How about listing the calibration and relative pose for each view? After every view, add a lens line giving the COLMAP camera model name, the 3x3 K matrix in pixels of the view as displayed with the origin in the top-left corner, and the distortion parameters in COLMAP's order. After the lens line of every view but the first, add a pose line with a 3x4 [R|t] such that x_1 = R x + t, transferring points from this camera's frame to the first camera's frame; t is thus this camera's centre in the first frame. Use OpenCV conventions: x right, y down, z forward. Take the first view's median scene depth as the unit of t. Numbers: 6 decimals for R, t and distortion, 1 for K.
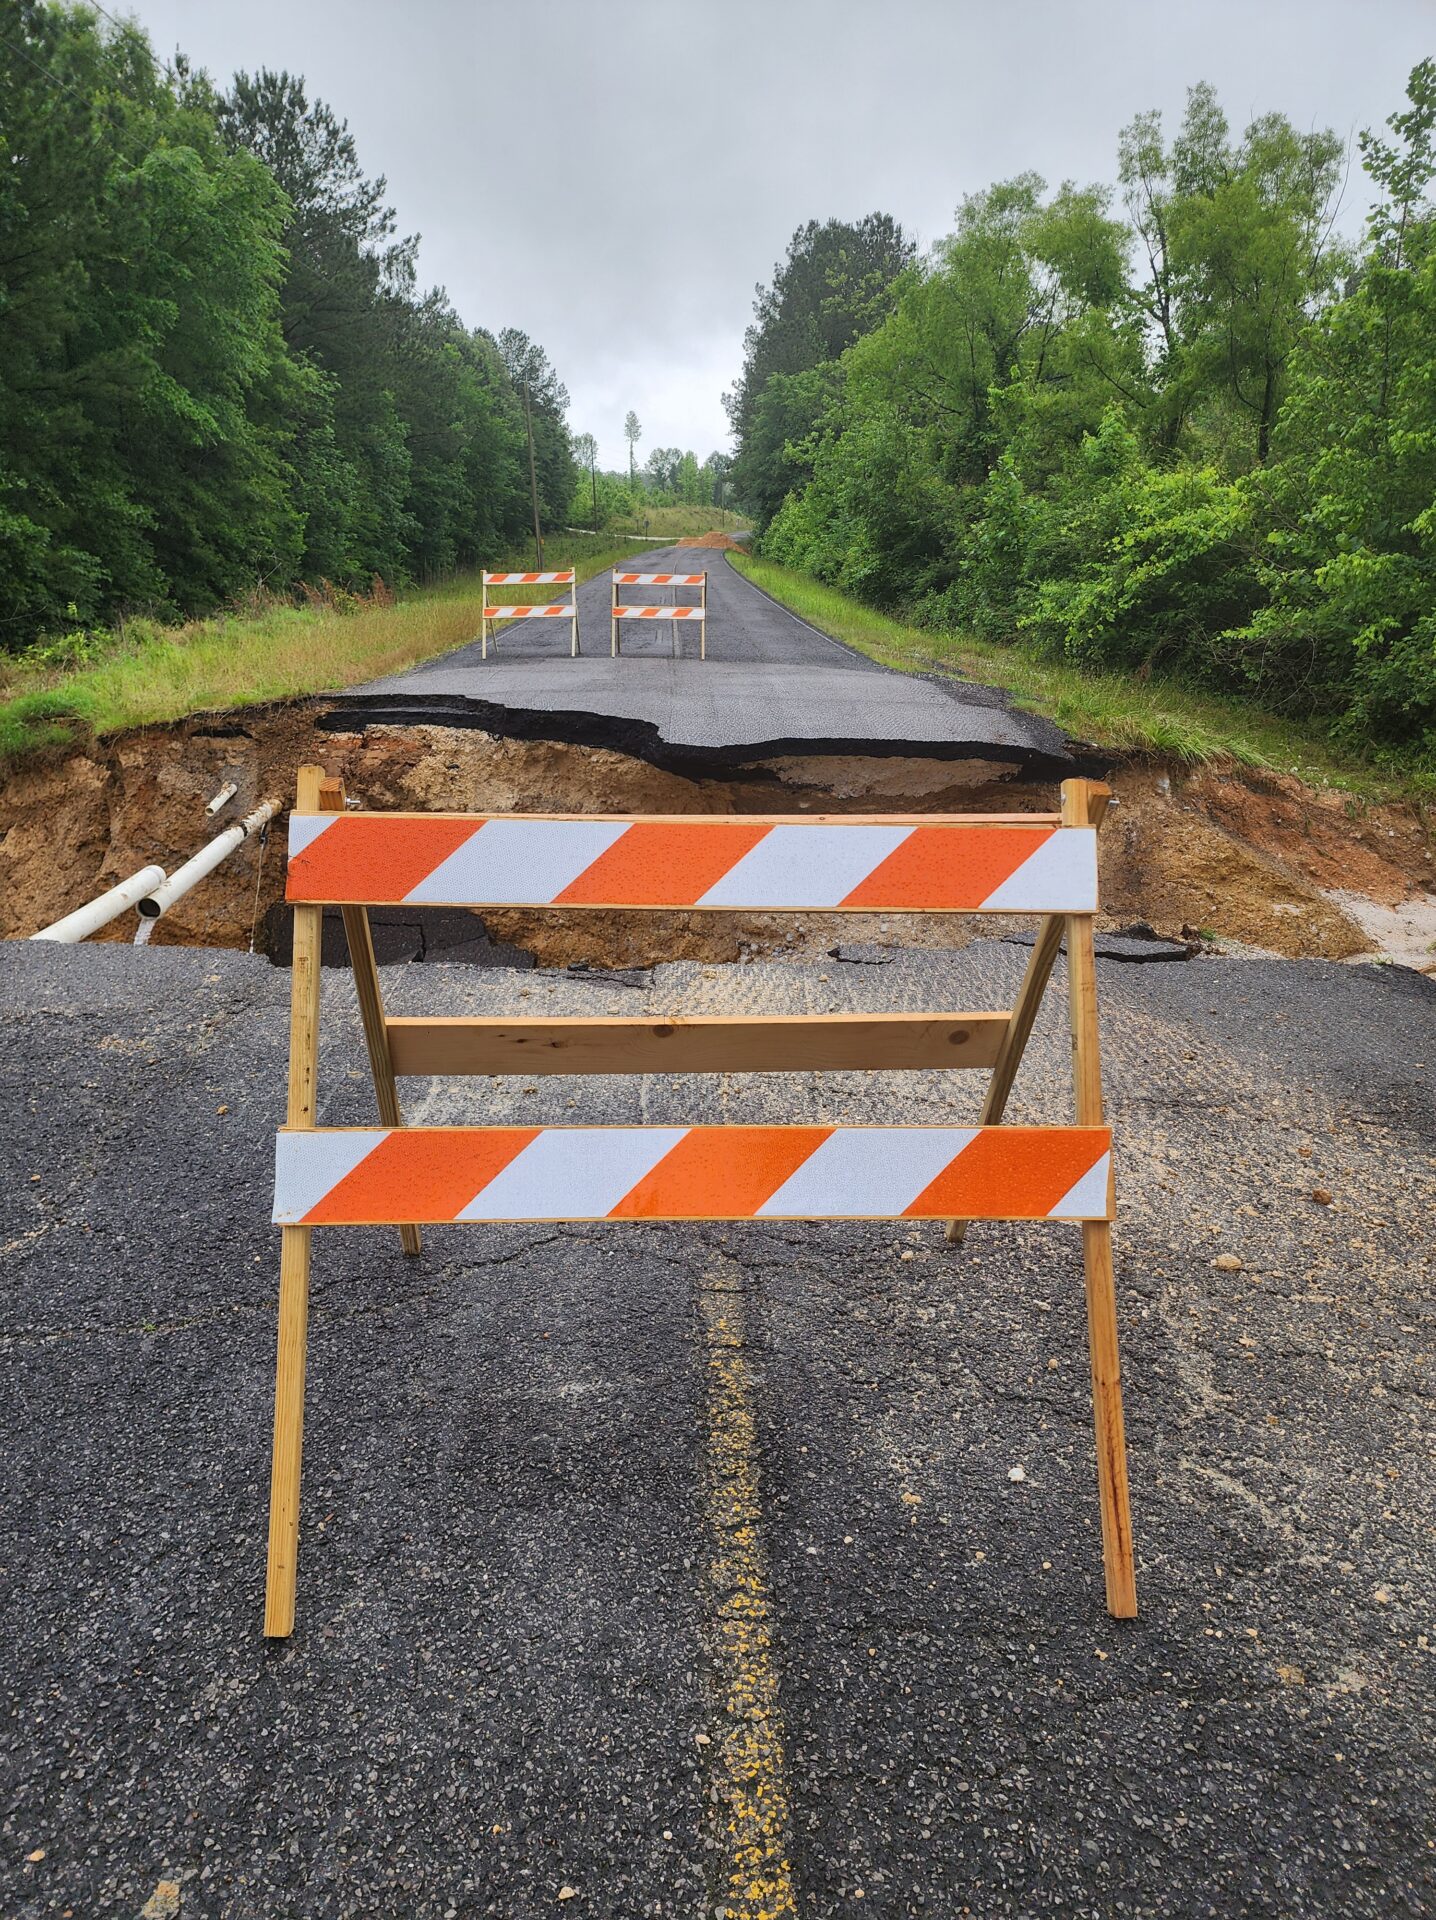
lens RADIAL K [[1277.3, 0, 701.9], [0, 1277.3, 977.8], [0, 0, 1]] dist [0.067536, -0.052457]
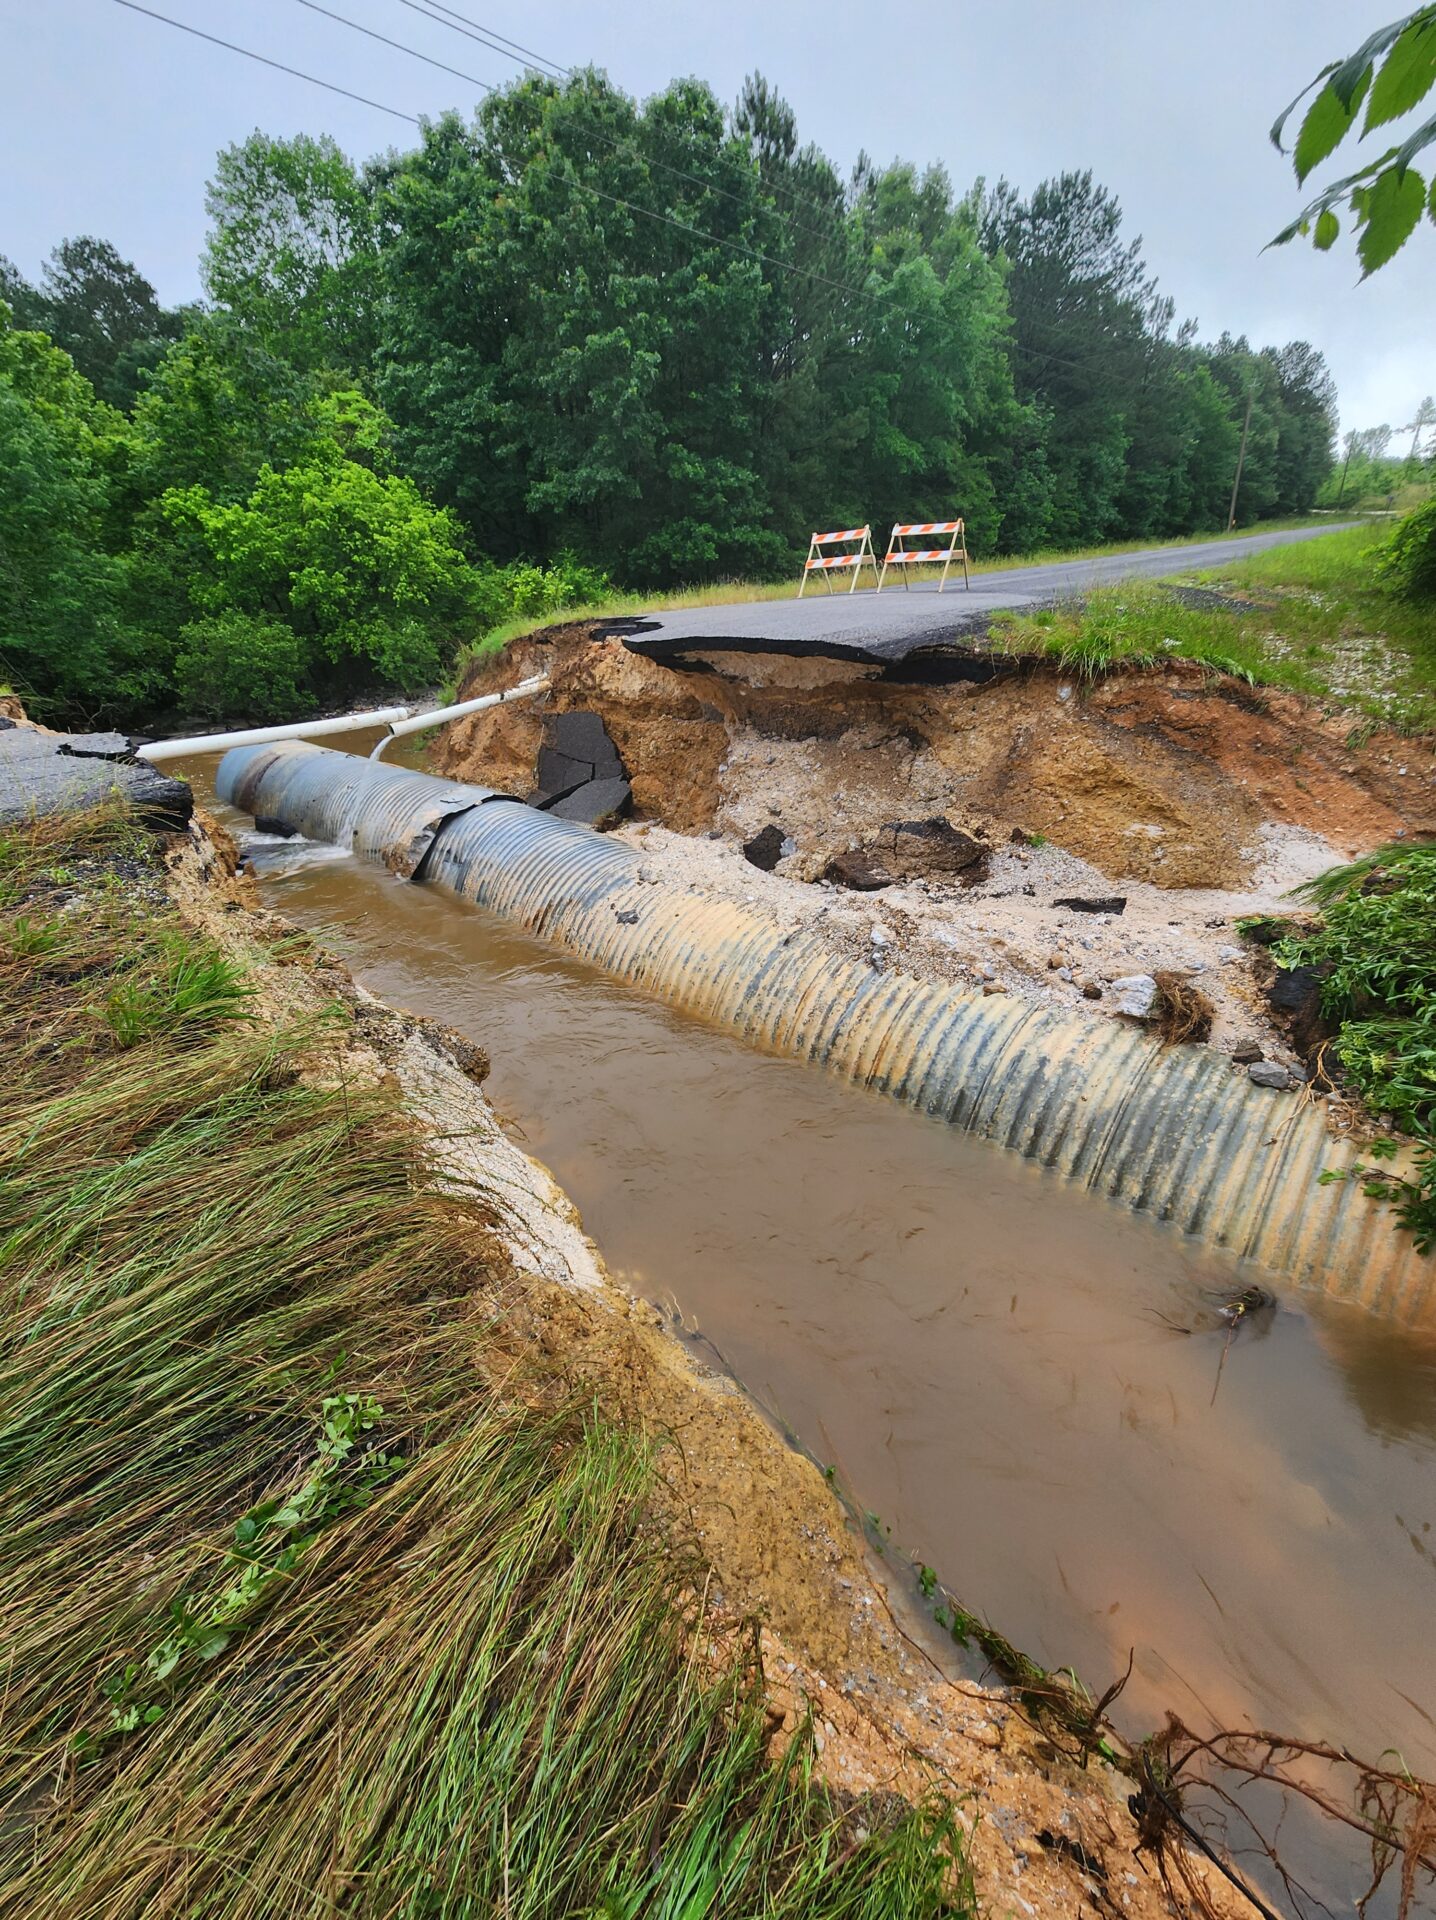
lens RADIAL K [[787.9, 0, 710.0], [0, 787.9, 963.0], [0, 0, 1]] dist [0.000828, 0.000513]
pose [[0.748250, 0.252798, -0.613364, 0.371257], [-0.152018, 0.965287, 0.212396, -0.020528], [0.645766, -0.065683, 0.760705, 0.204884]]
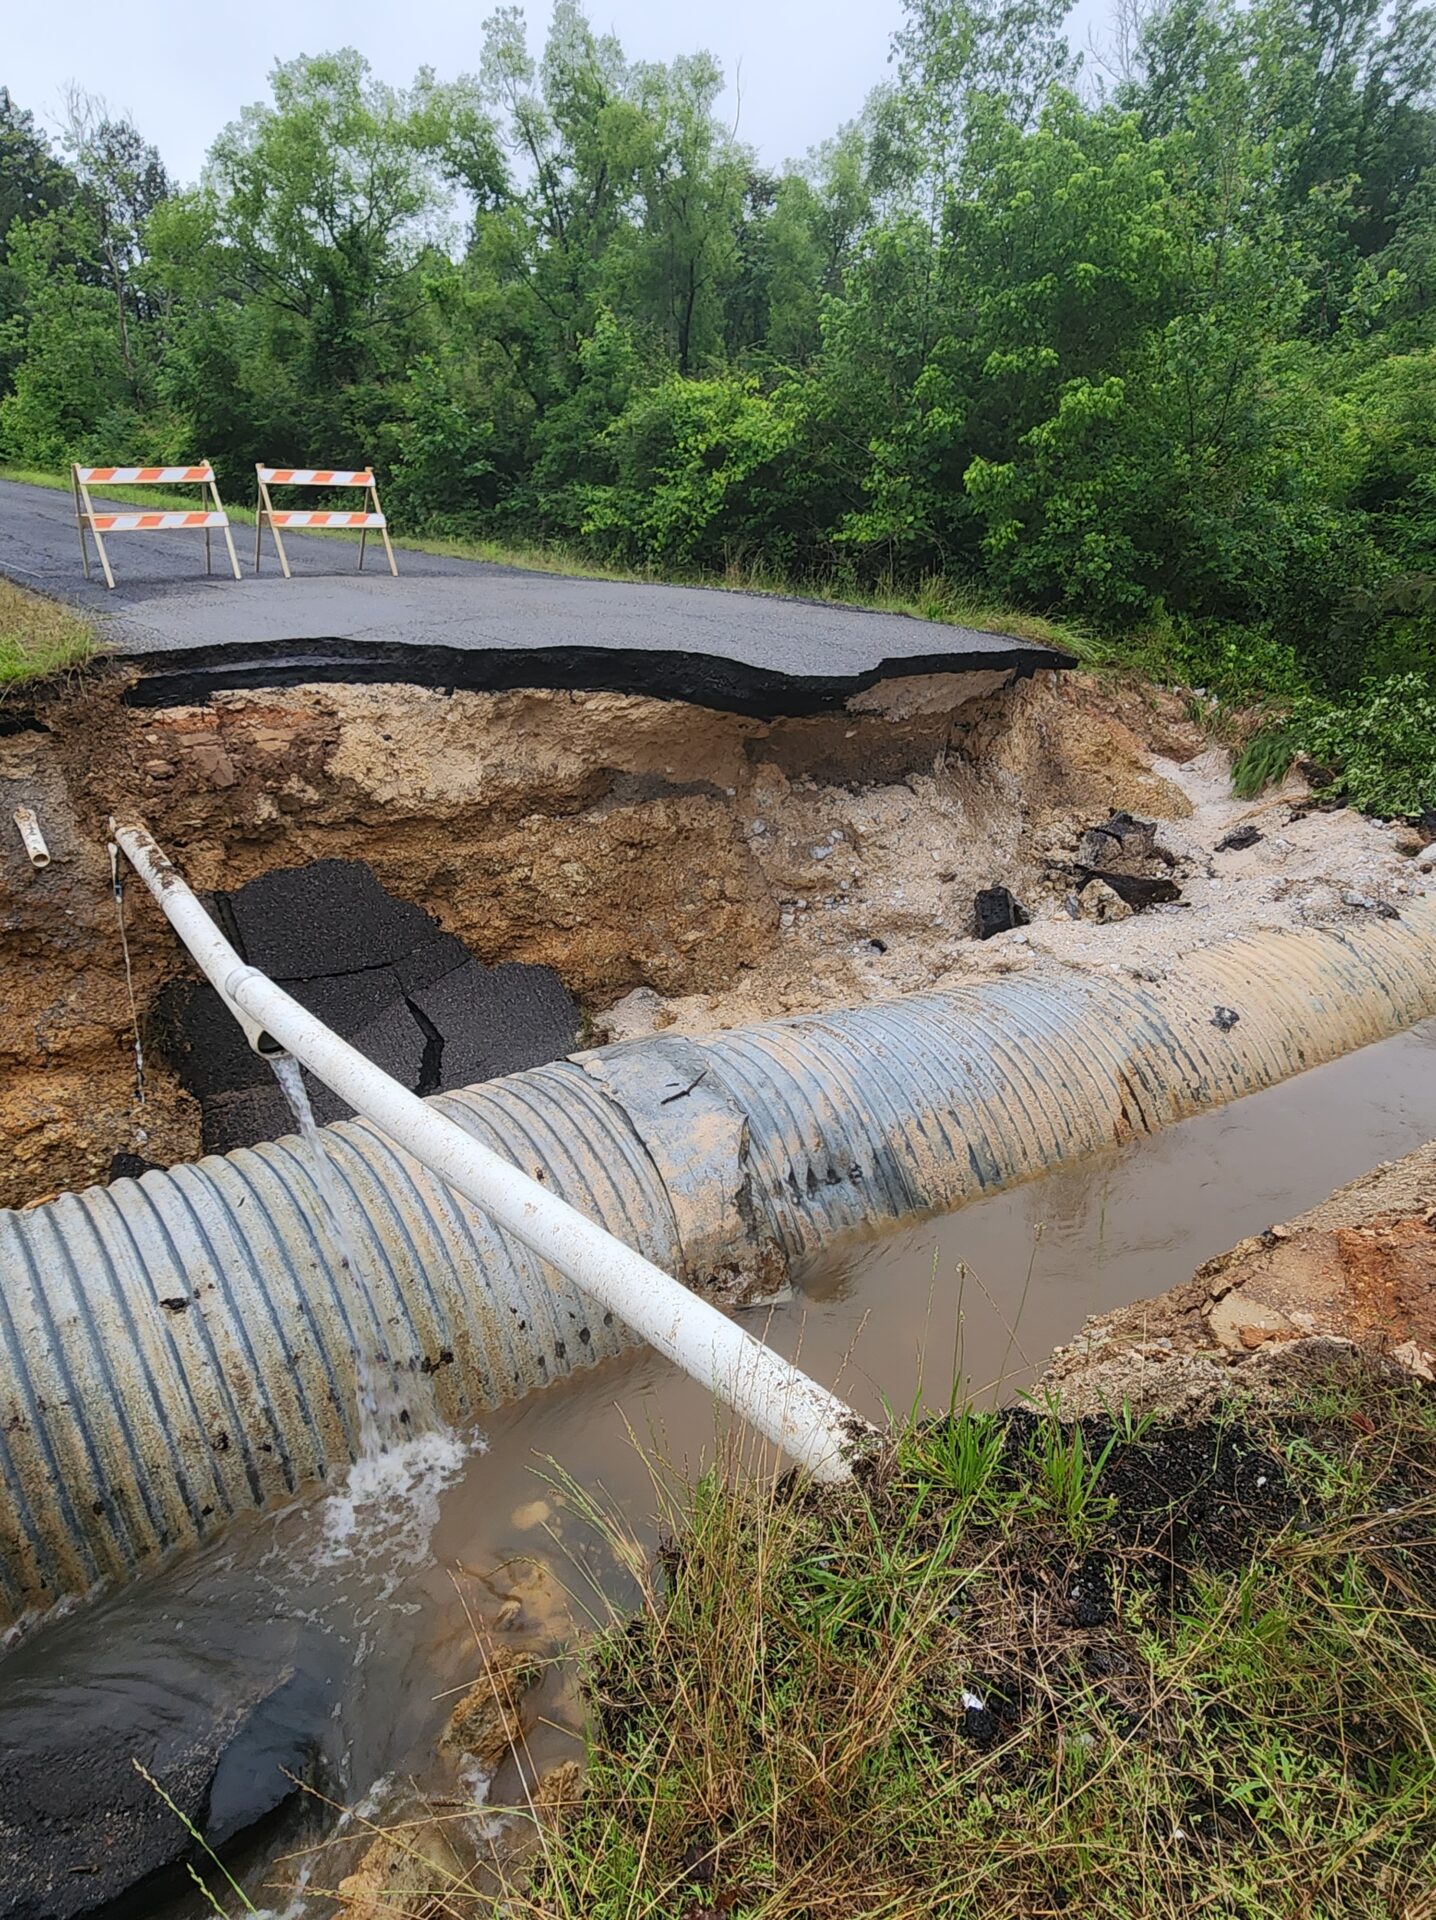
lens RADIAL K [[1182.2, 0, 709.2], [0, 1182.2, 969.4], [0, 0, 1]] dist [0.000215, -0.000802]
pose [[0.800099, -0.223468, 0.556690, -0.290852], [0.175314, 0.974613, 0.139262, -0.064441], [-0.573678, -0.013828, 0.818964, 0.229845]]
